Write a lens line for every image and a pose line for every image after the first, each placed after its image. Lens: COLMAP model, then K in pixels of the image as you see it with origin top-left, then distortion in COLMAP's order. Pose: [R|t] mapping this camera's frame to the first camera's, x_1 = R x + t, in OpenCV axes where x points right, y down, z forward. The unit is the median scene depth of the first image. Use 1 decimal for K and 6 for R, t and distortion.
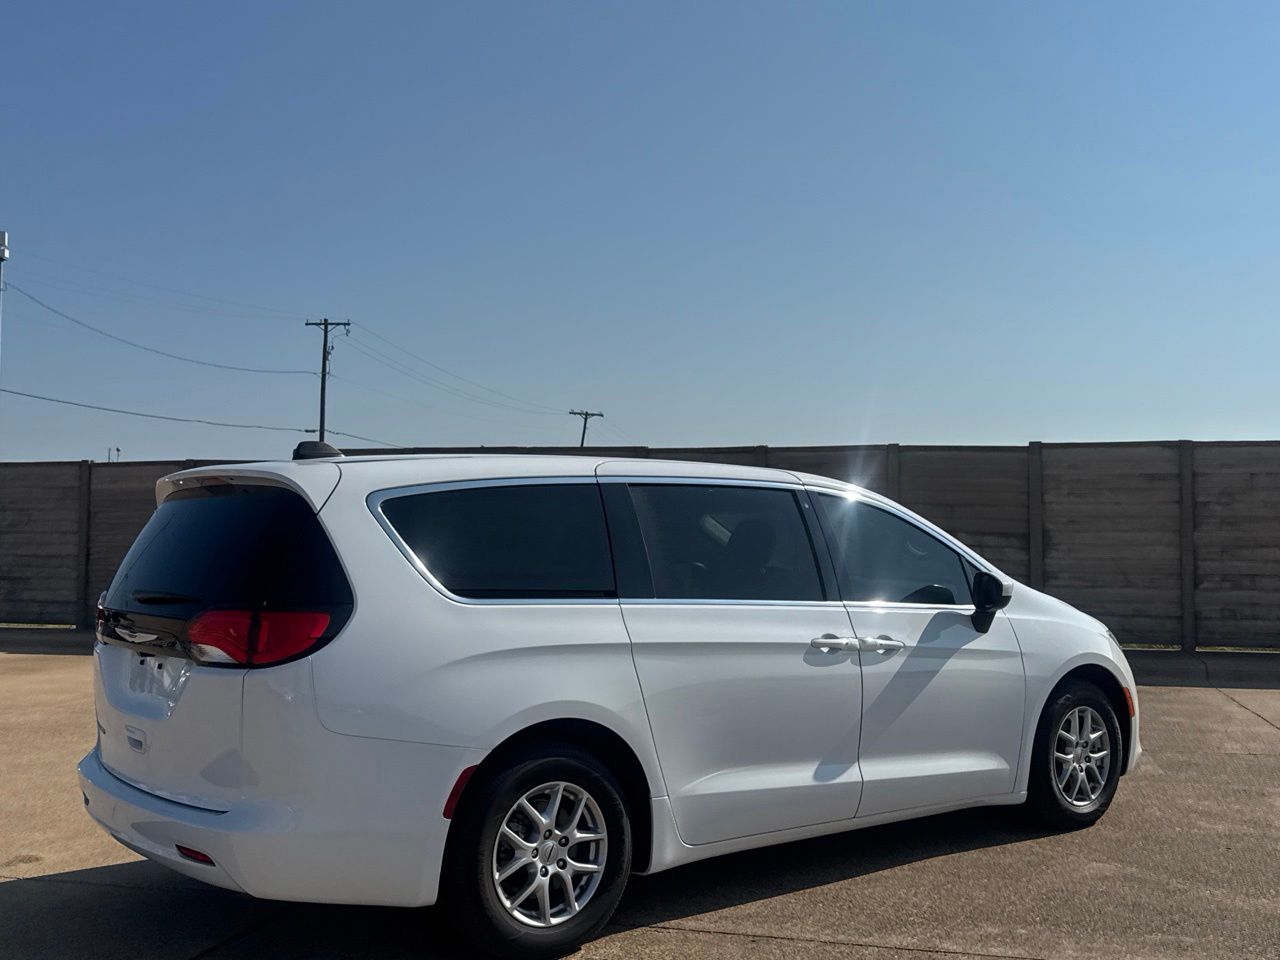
lens RADIAL K [[1305.1, 0, 640.0], [0, 1305.1, 480.0], [0, 0, 1]] dist [0.183571, -0.393468]
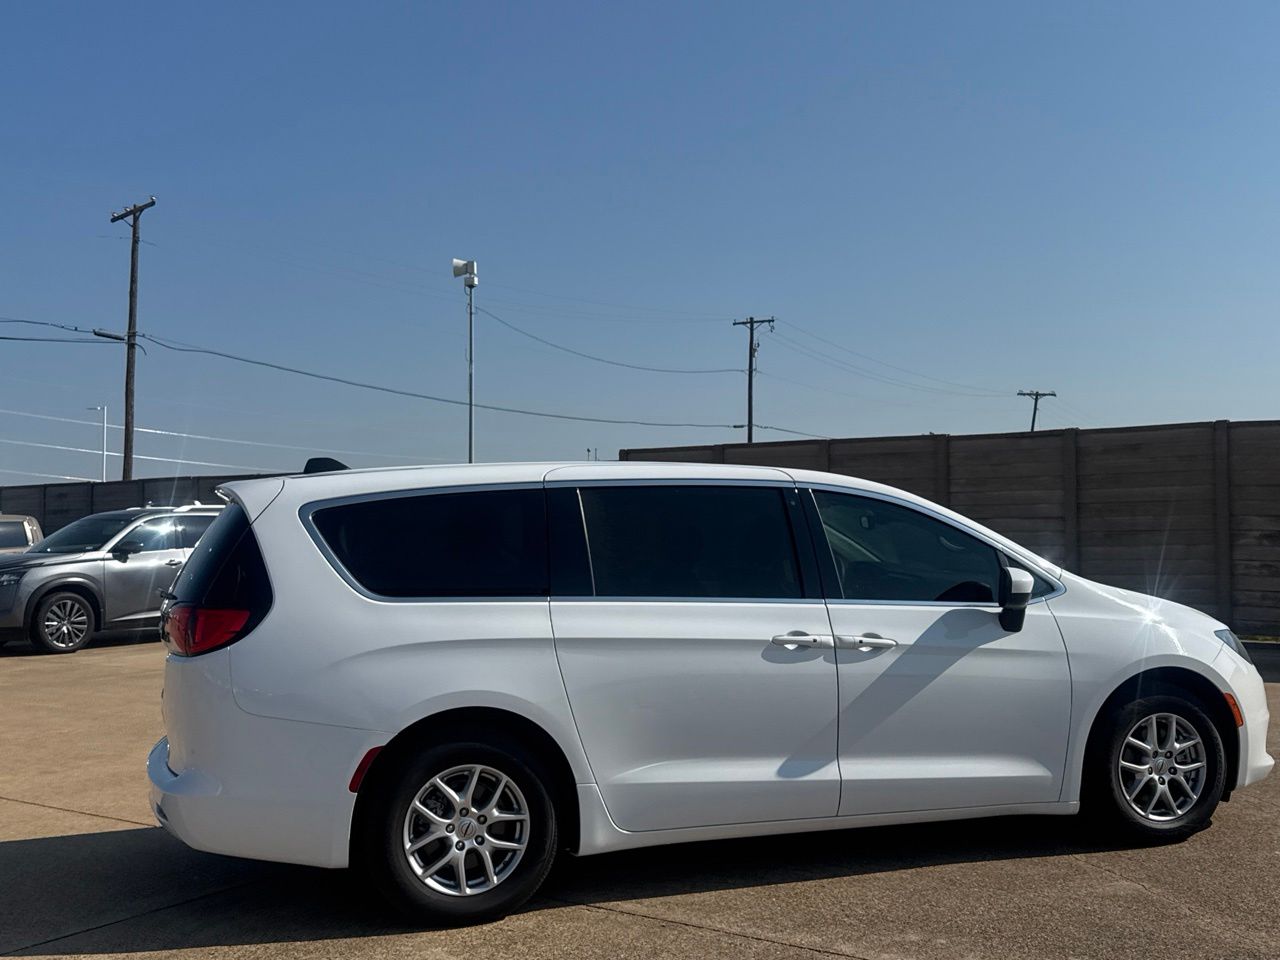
lens RADIAL K [[1305.1, 0, 640.0], [0, 1305.1, 480.0], [0, 0, 1]] dist [0.183571, -0.393468]
pose [[0.938298, -0.028384, -0.344660, 0.382705], [0.031348, 0.999504, 0.003026, -0.004744], [0.344403, -0.013644, 0.938723, 0.021847]]
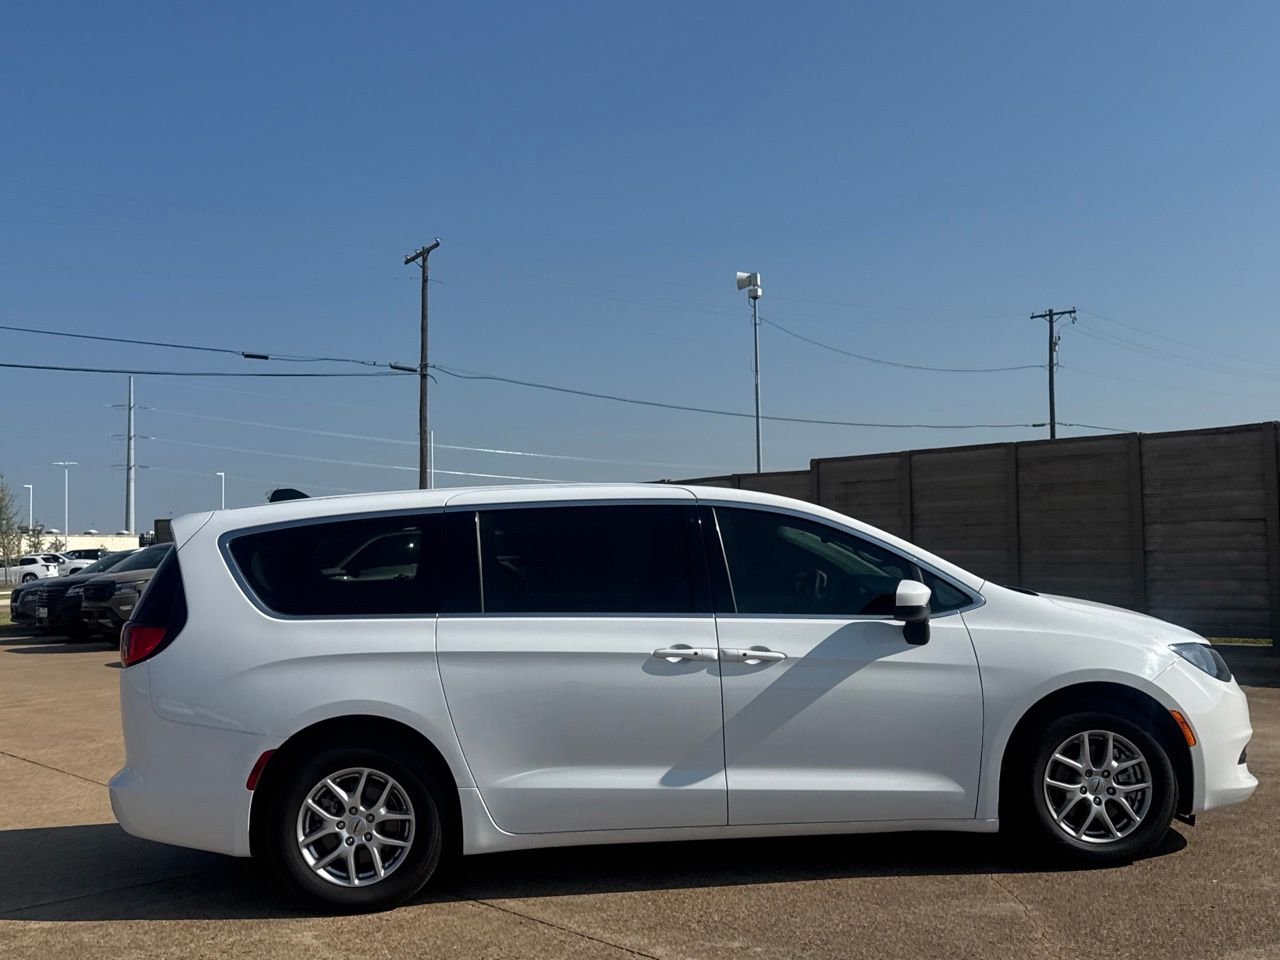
lens RADIAL K [[1305.1, 0, 640.0], [0, 1305.1, 480.0], [0, 0, 1]] dist [0.183571, -0.393468]
pose [[0.824724, -0.057118, -0.562643, 0.711969], [0.059603, 0.998125, -0.013962, 0.000078], [0.562385, -0.022020, 0.826582, 0.131951]]
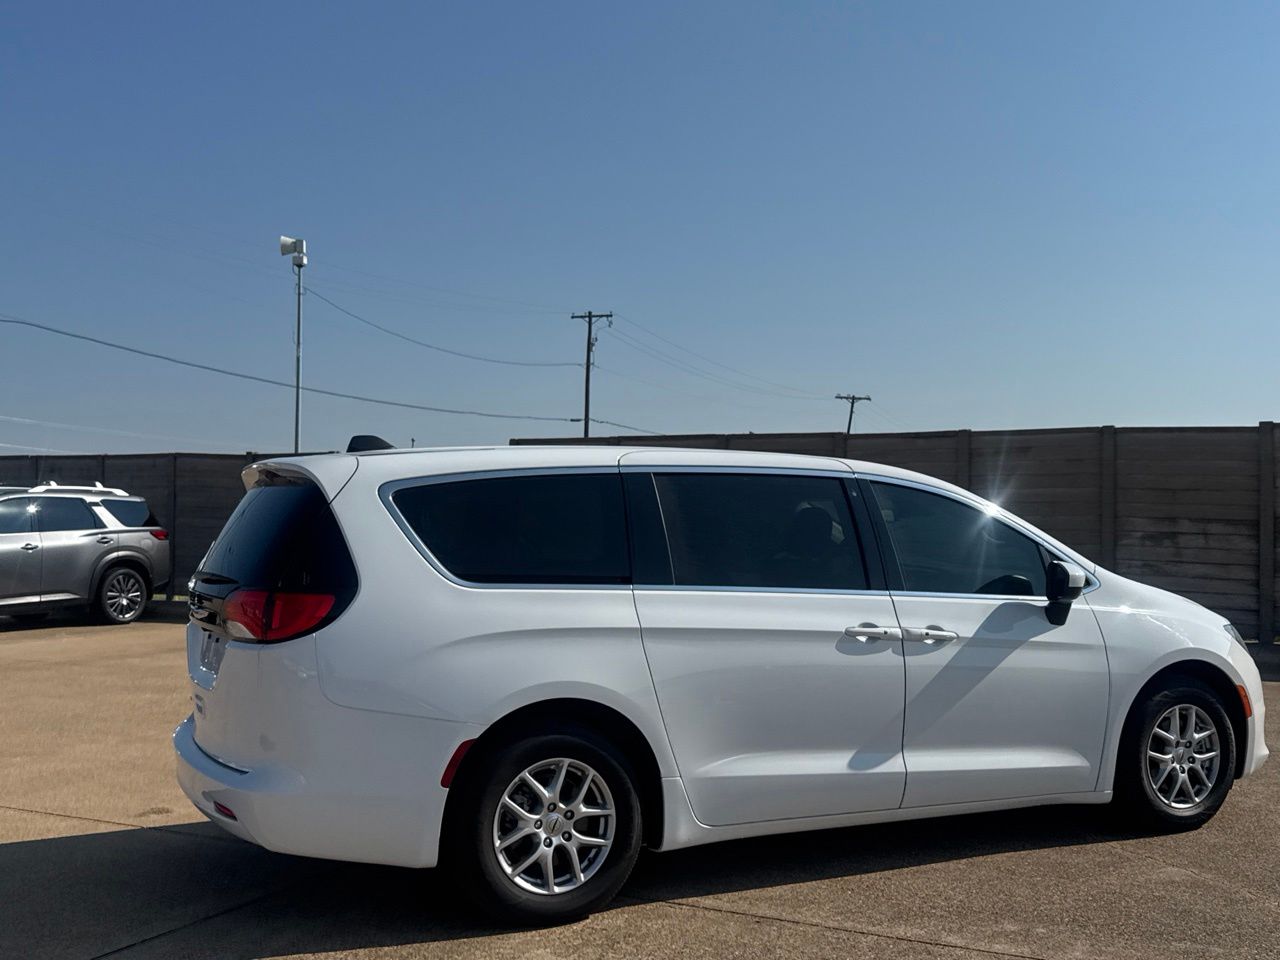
lens RADIAL K [[1307.8, 0, 638.4], [0, 1307.8, 488.9], [0, 0, 1]] dist [0.179335, -0.387011]
pose [[0.977618, -0.003852, -0.210353, 0.185839], [0.007600, 0.999826, 0.017012, -0.002238], [0.210251, -0.018230, 0.977477, -0.007474]]
